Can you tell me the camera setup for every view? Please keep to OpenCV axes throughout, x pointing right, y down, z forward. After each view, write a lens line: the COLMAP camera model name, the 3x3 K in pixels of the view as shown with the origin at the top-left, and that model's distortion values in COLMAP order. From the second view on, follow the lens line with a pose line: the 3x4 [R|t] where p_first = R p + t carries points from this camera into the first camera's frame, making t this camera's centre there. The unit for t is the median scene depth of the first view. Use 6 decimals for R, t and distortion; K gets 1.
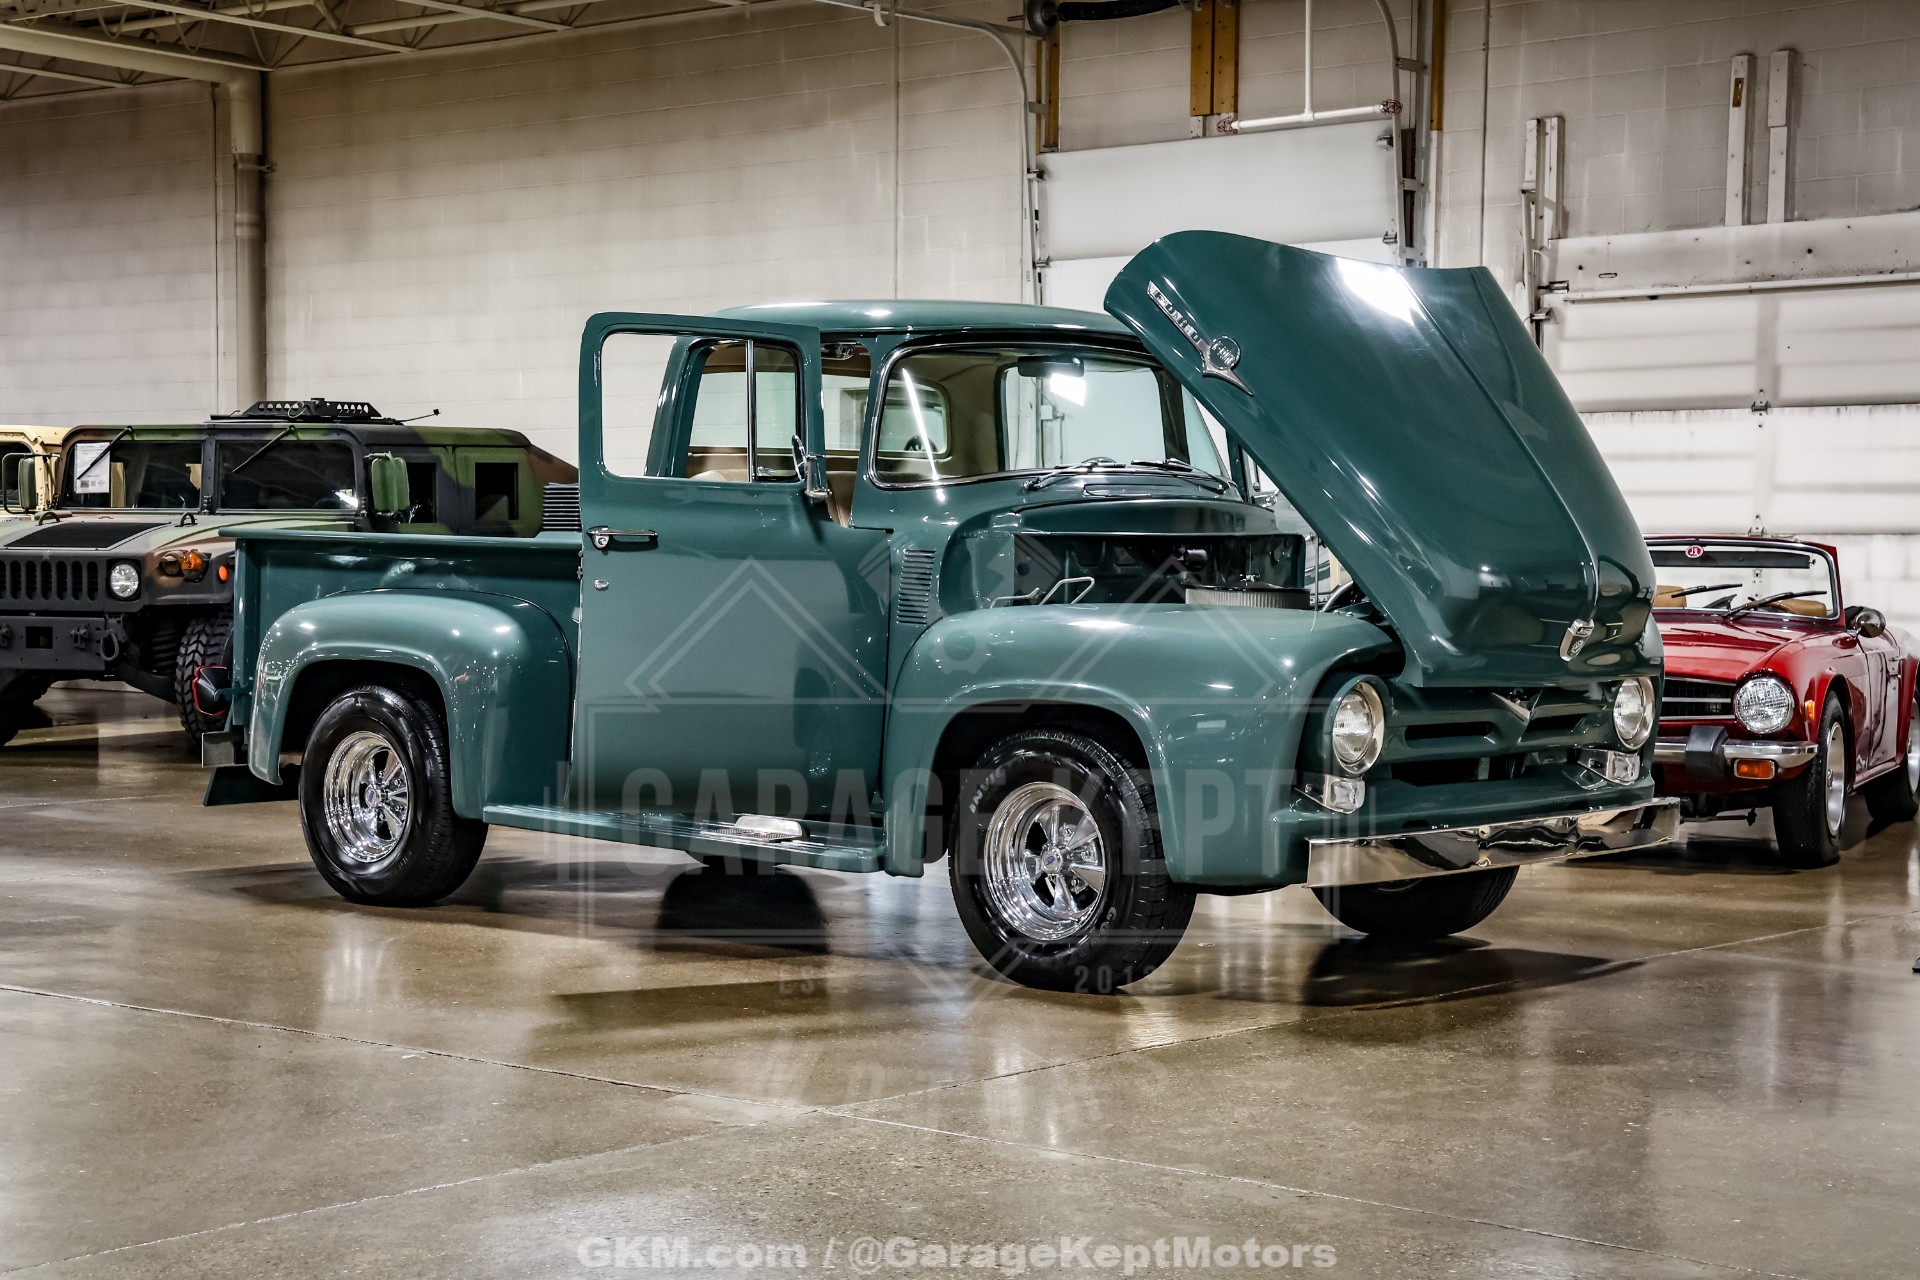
lens RADIAL K [[3284.2, 0, 957.6], [0, 3284.2, 632.6], [0, 0, 1]] dist [0.206877, 0.220263]
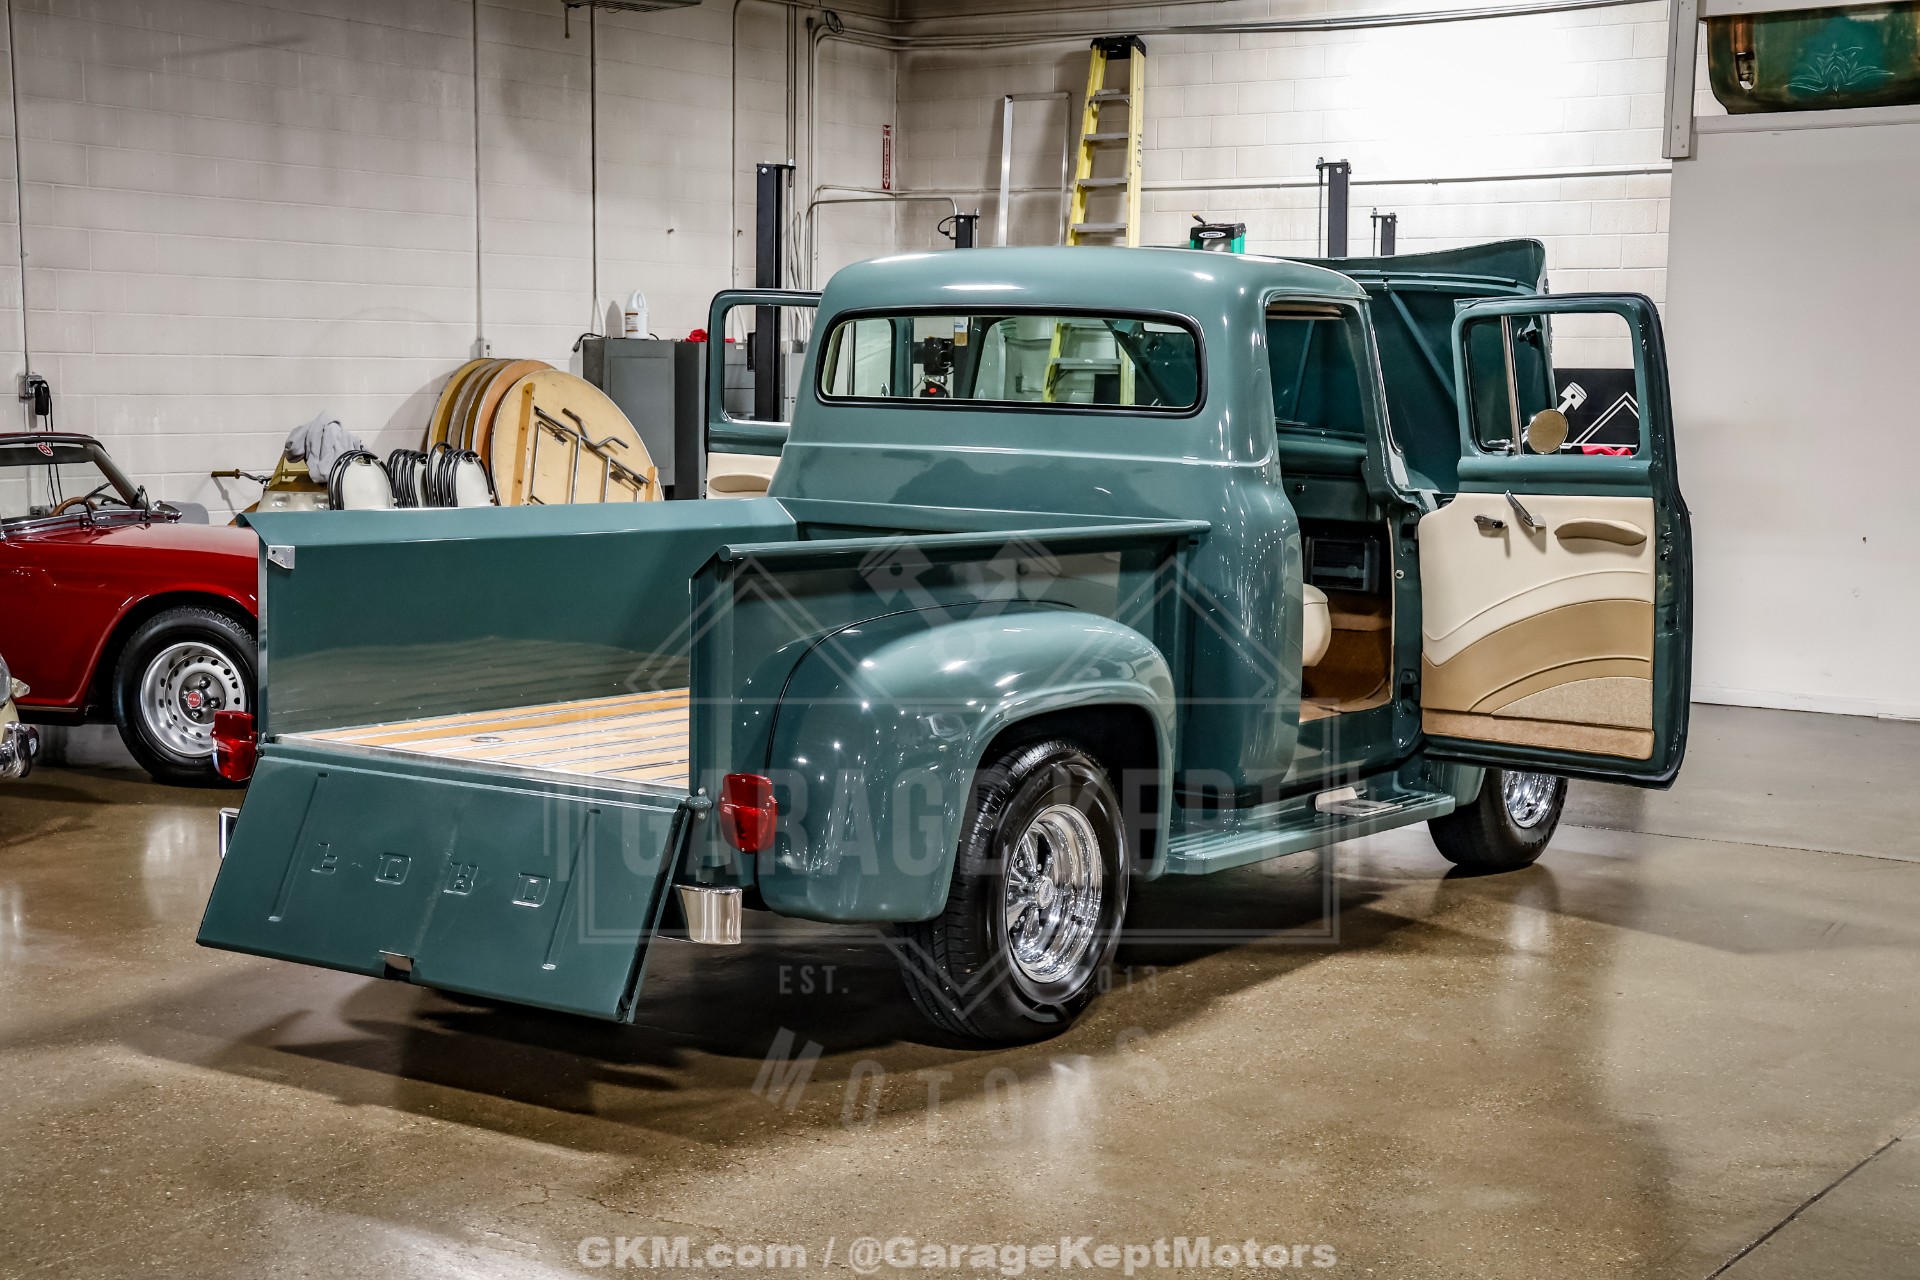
lens RADIAL K [[2722.9, 0, 960.0], [0, 2722.9, 640.0], [0, 0, 1]] dist [0.024536, 0.639309]
pose [[-0.114219, -0.114257, 0.986863, -0.474719], [0.011351, 0.993149, 0.116299, -0.047584], [-0.993391, 0.024485, -0.112140, 0.675171]]
